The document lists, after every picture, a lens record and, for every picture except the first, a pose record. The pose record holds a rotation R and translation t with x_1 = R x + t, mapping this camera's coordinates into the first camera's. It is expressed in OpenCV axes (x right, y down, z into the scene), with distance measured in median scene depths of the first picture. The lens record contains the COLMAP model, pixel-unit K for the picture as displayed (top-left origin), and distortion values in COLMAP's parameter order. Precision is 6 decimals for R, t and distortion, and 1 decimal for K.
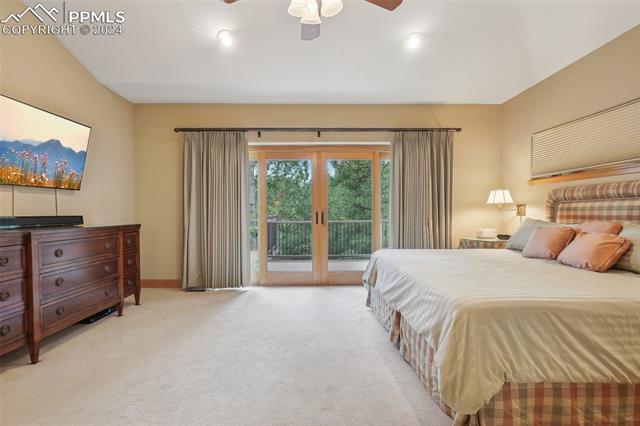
lens RADIAL K [[283.3, 0, 316.6], [0, 283.3, 215.1], [0, 0, 1]] dist [-0.001499, 0.000202]
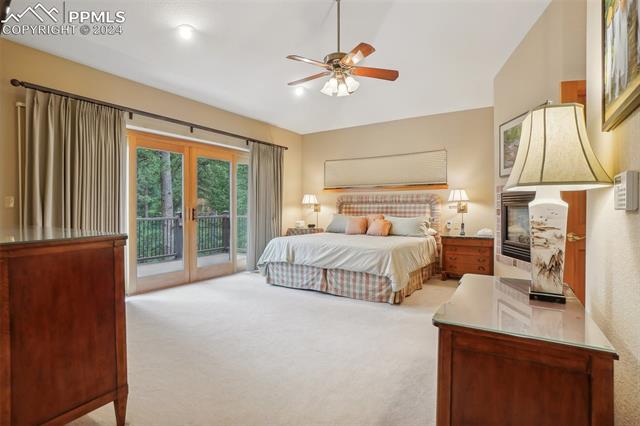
lens RADIAL K [[331.9, 0, 319.1], [0, 331.9, 210.8], [0, 0, 1]] dist [-0.014060, -0.000792]
pose [[0.556139, 0.000543, 0.831089, -0.797842], [0.001504, 0.999997, -0.001660, 0.000395], [-0.831088, 0.002173, 0.556137, -0.015066]]
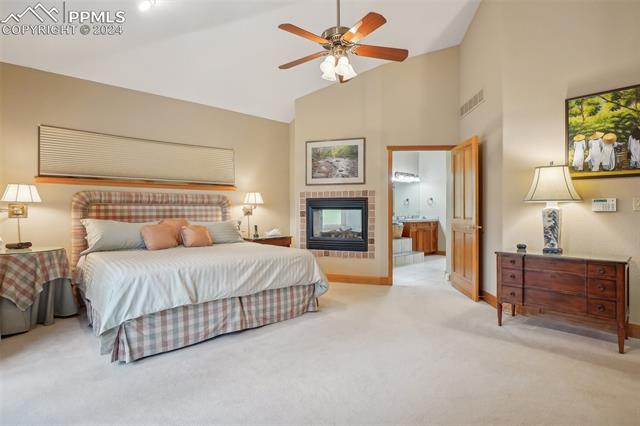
lens RADIAL K [[331.9, 0, 324.8], [0, 331.9, 211.4], [0, 0, 1]] dist [-0.014060, -0.000792]
pose [[-0.664537, 0.007231, 0.747220, -0.572163], [0.011092, 0.999938, 0.000187, -0.006922], [-0.747173, 0.008412, -0.664577, 0.998393]]
